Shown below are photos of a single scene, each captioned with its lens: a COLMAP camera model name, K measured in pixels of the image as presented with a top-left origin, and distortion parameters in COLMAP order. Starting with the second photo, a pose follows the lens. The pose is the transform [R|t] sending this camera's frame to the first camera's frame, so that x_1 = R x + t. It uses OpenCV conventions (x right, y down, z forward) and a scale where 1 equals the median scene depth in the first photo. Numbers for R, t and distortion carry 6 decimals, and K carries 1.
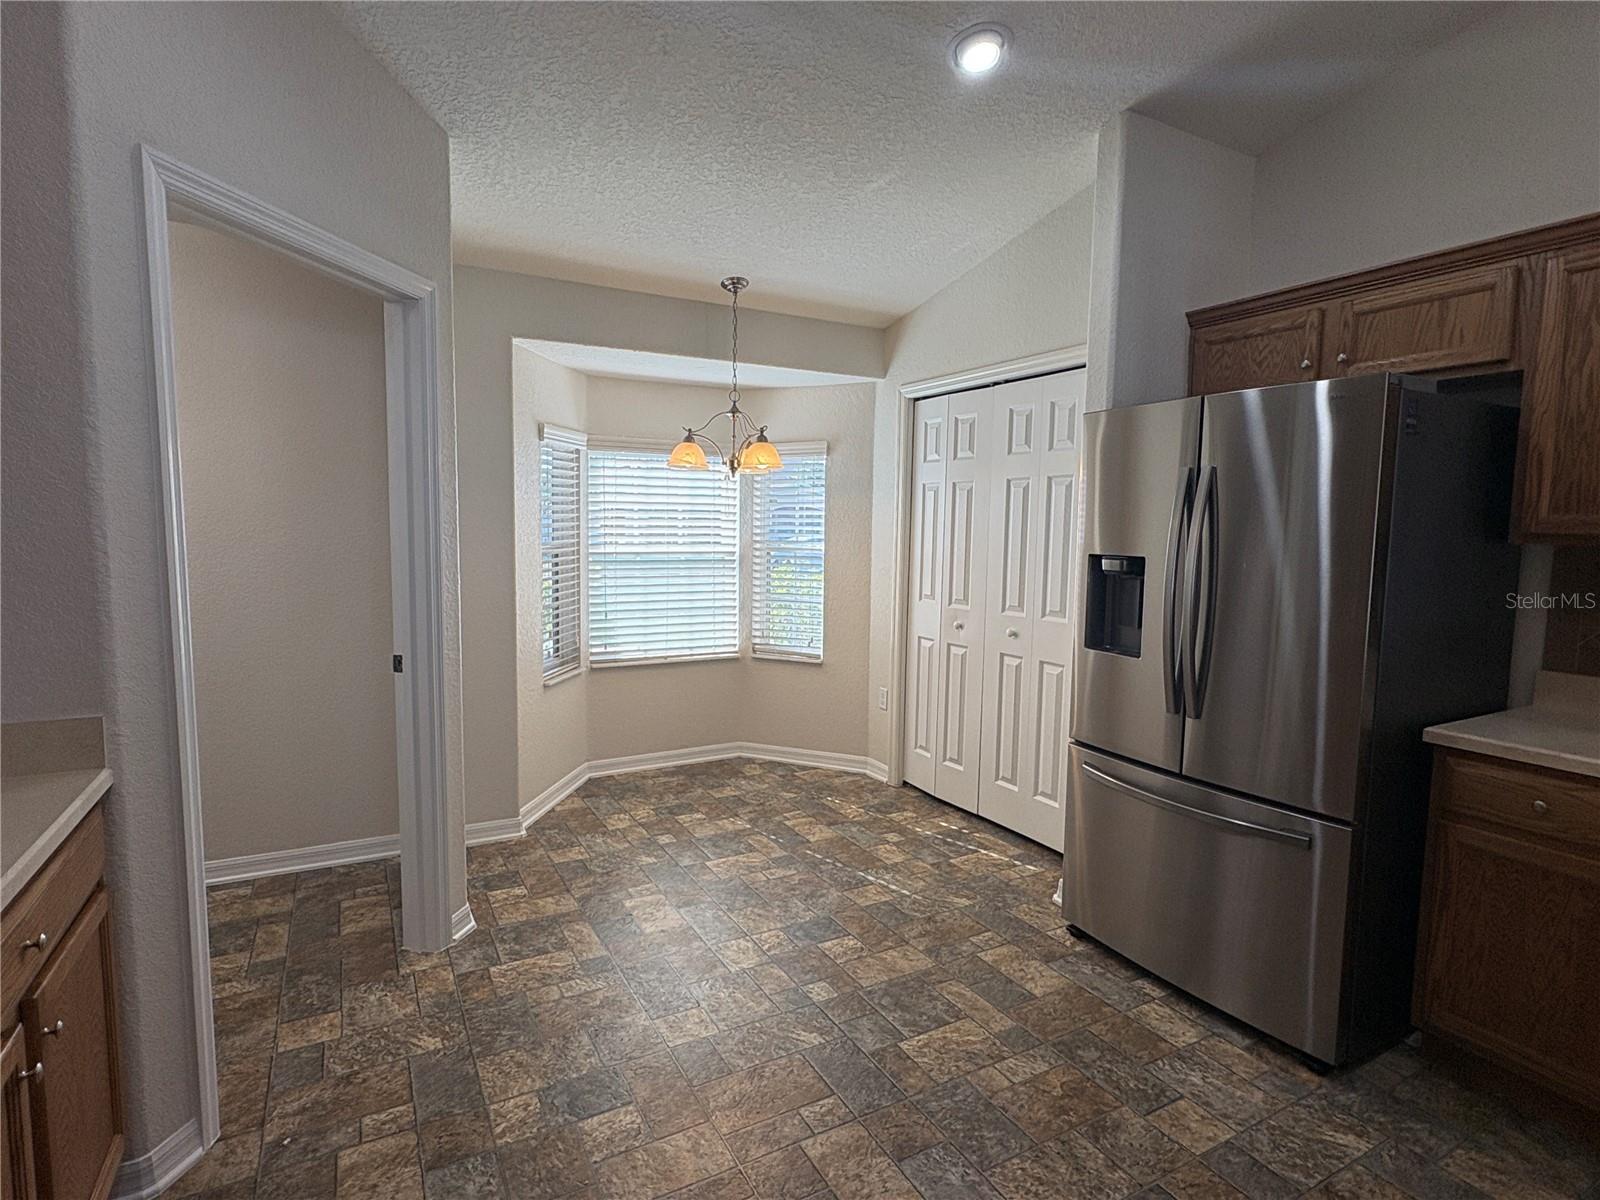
lens RADIAL K [[824.2, 0, 797.3], [0, 824.2, 601.9], [0, 0, 1]] dist [0.001265, 0.000509]
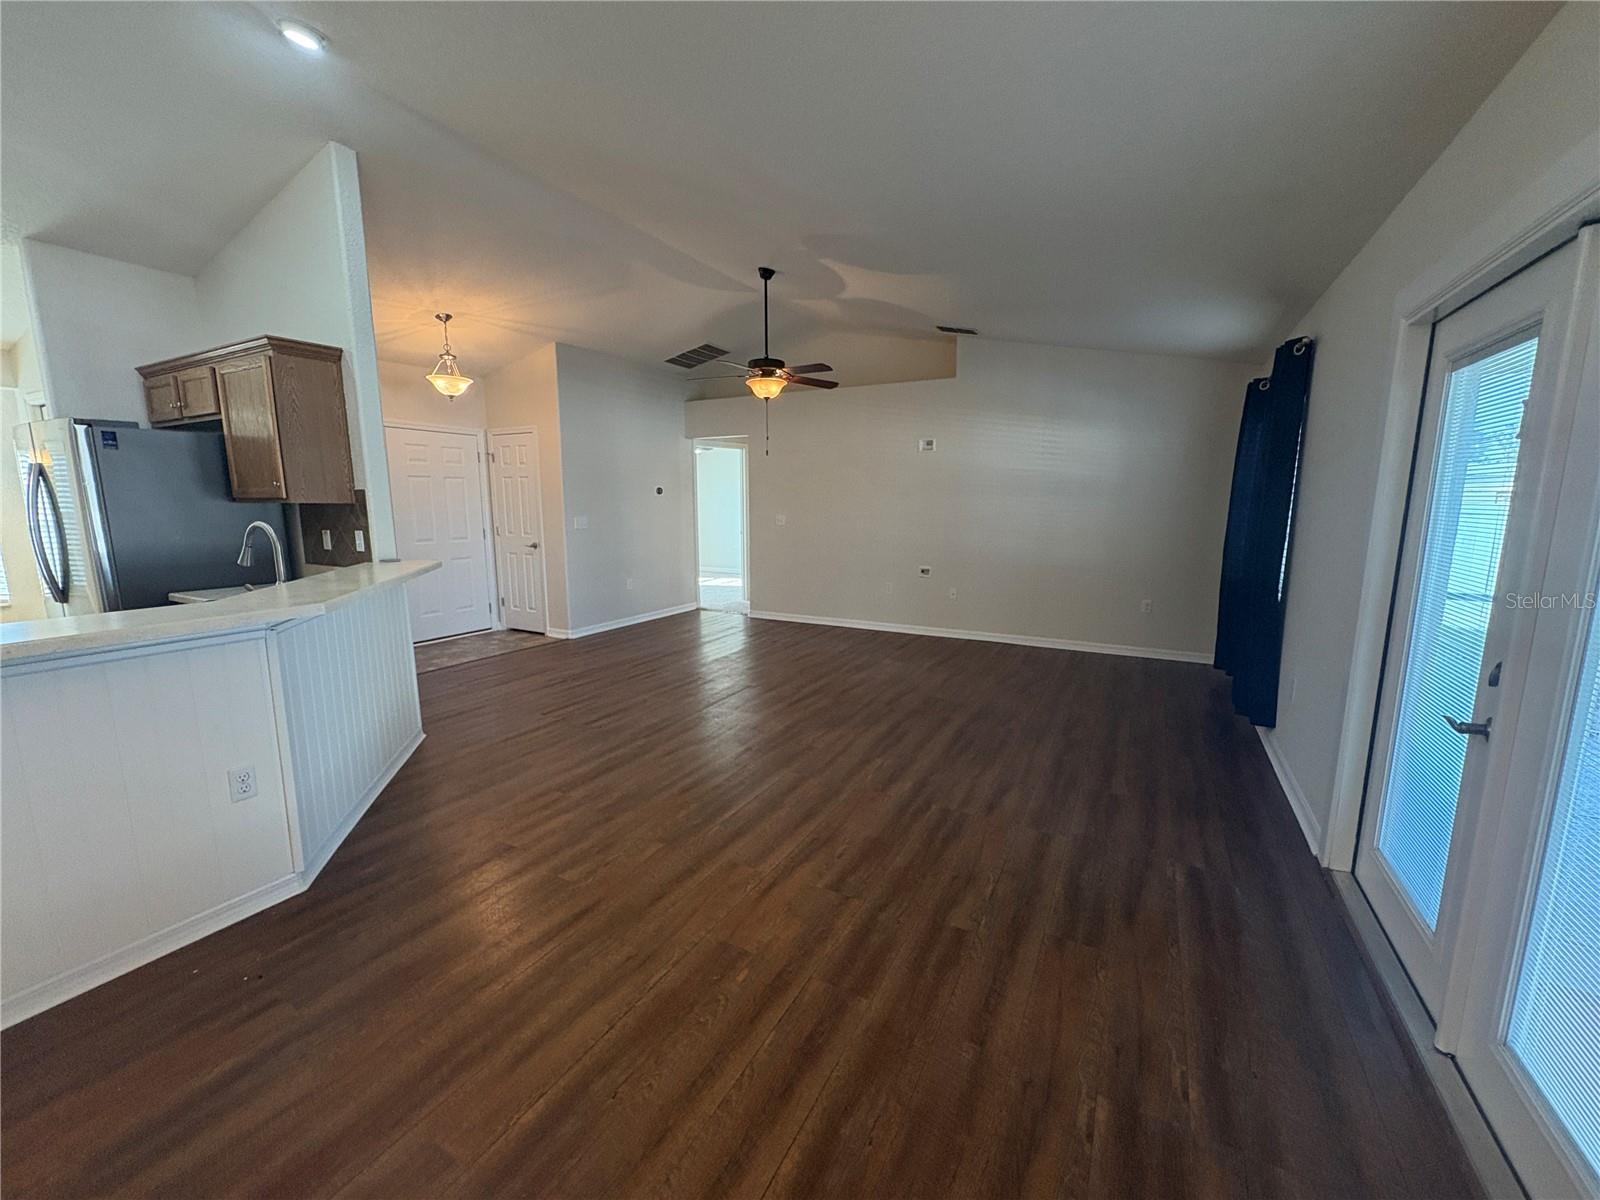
lens RADIAL K [[635.2, 0, 799.3], [0, 635.2, 601.2], [0, 0, 1]] dist [0.000904, 0.000516]
pose [[0.843395, -0.099319, 0.528035, 0.664755], [0.063575, 0.994310, 0.085477, 0.072428], [-0.533520, -0.038521, 0.844910, -0.628170]]
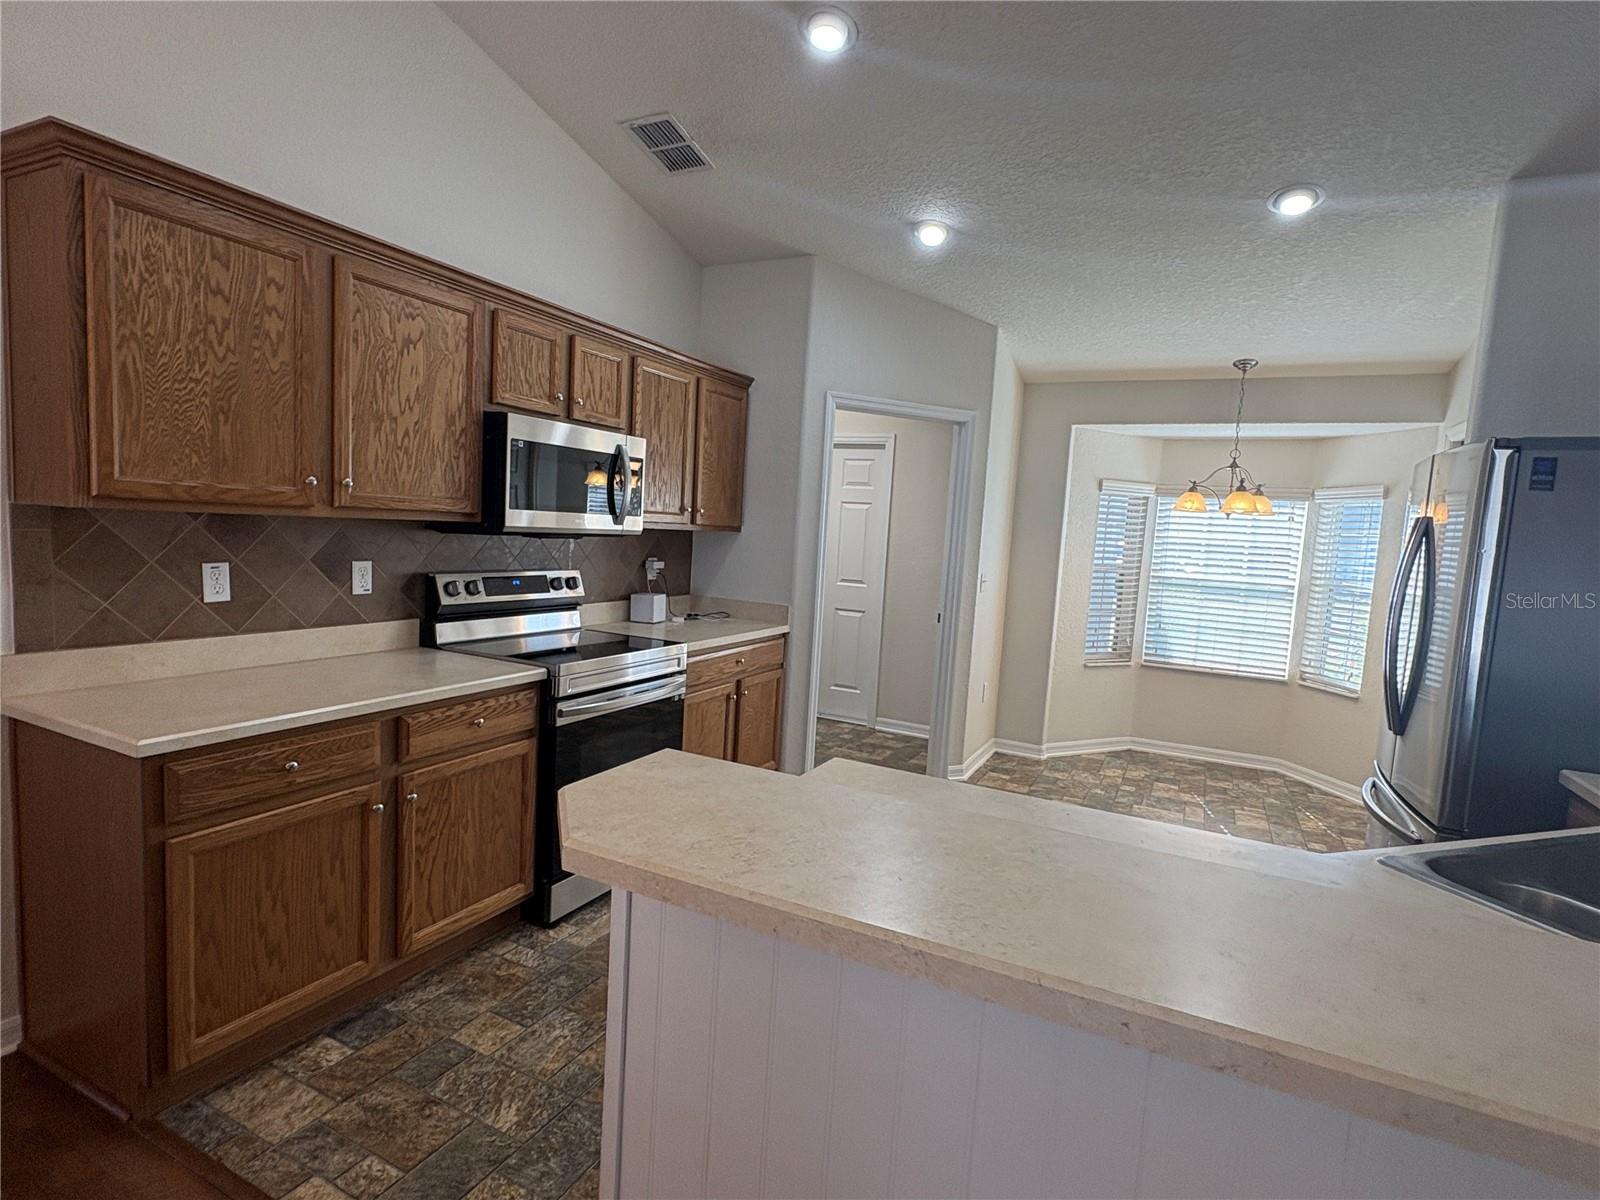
lens RADIAL K [[822.3, 0, 797.5], [0, 822.3, 605.4], [0, 0, 1]] dist [-0.000999, 0.000684]
pose [[0.569122, 0.098152, -0.816374, 0.553855], [-0.128238, 0.991296, 0.029783, 0.021775], [0.812192, 0.087739, 0.576755, -0.212973]]
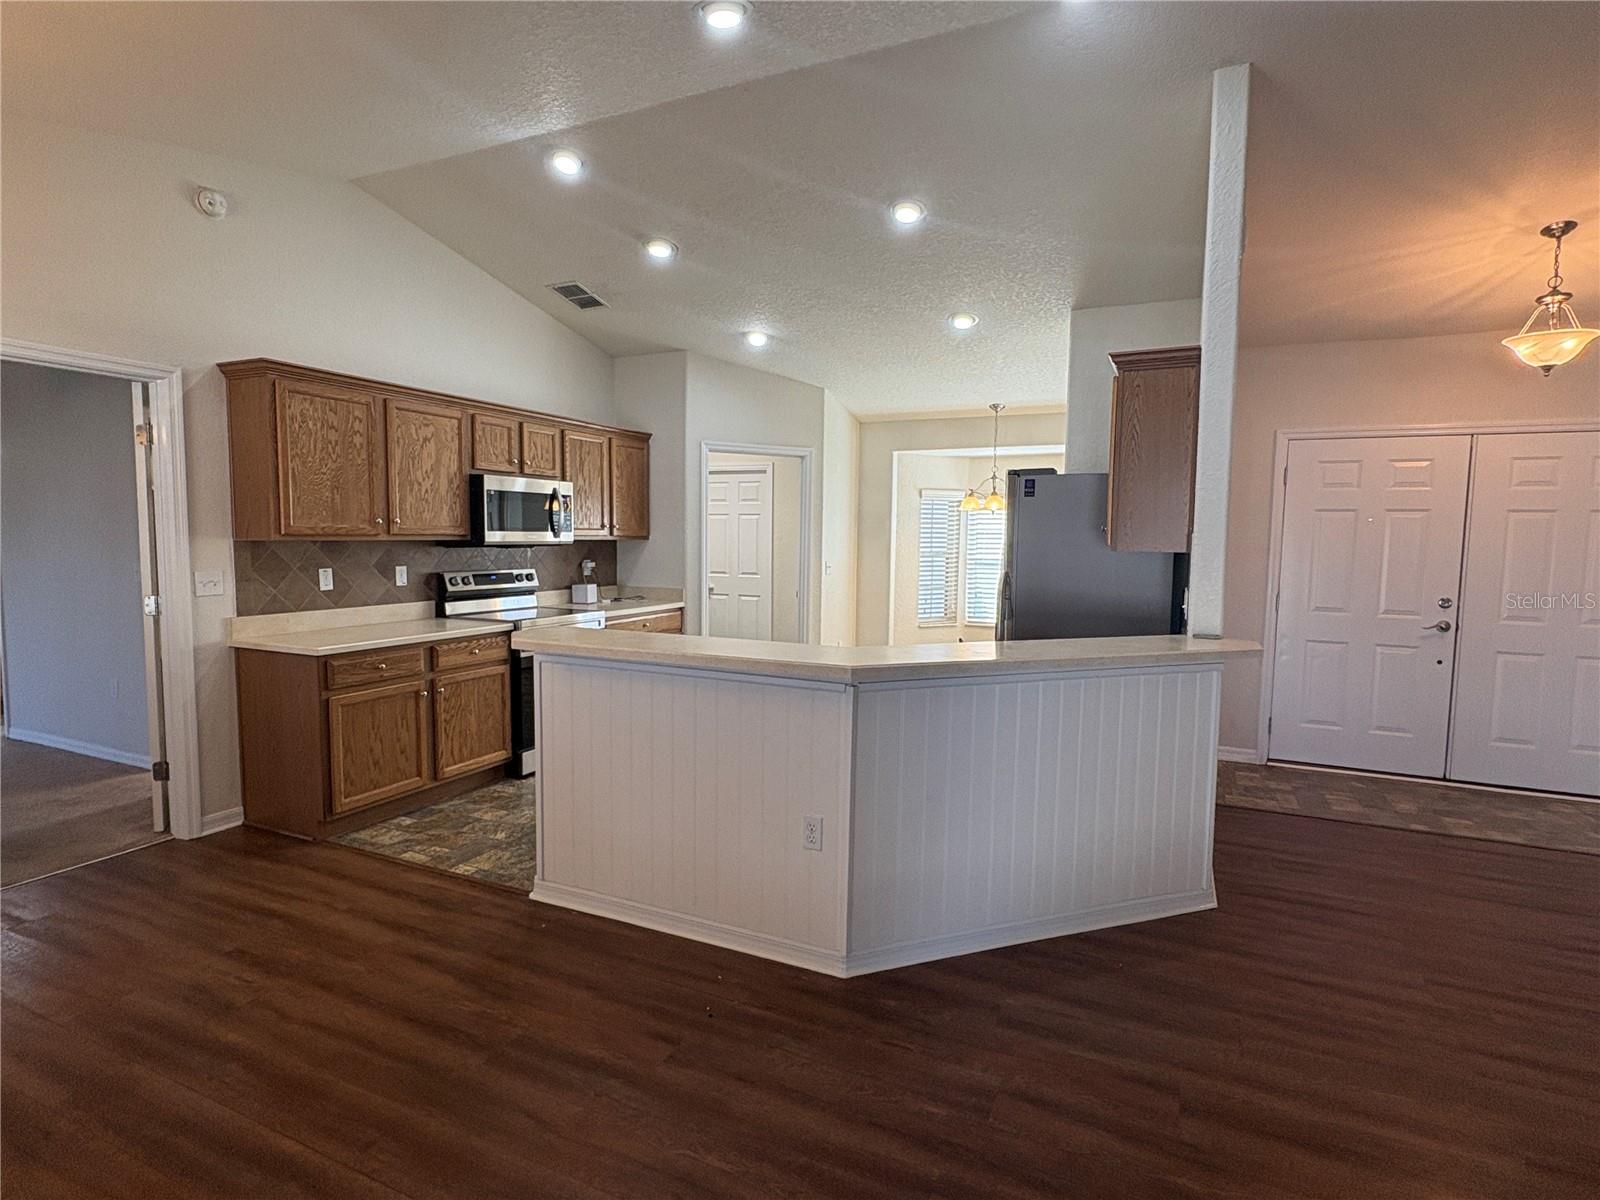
lens RADIAL K [[824.2, 0, 797.3], [0, 824.2, 601.9], [0, 0, 1]] dist [0.001265, 0.000509]
pose [[0.590868, 0.058392, -0.804652, 1.065783], [-0.080009, 0.996702, 0.013578, 0.042621], [0.802791, 0.056357, 0.593591, -0.358050]]
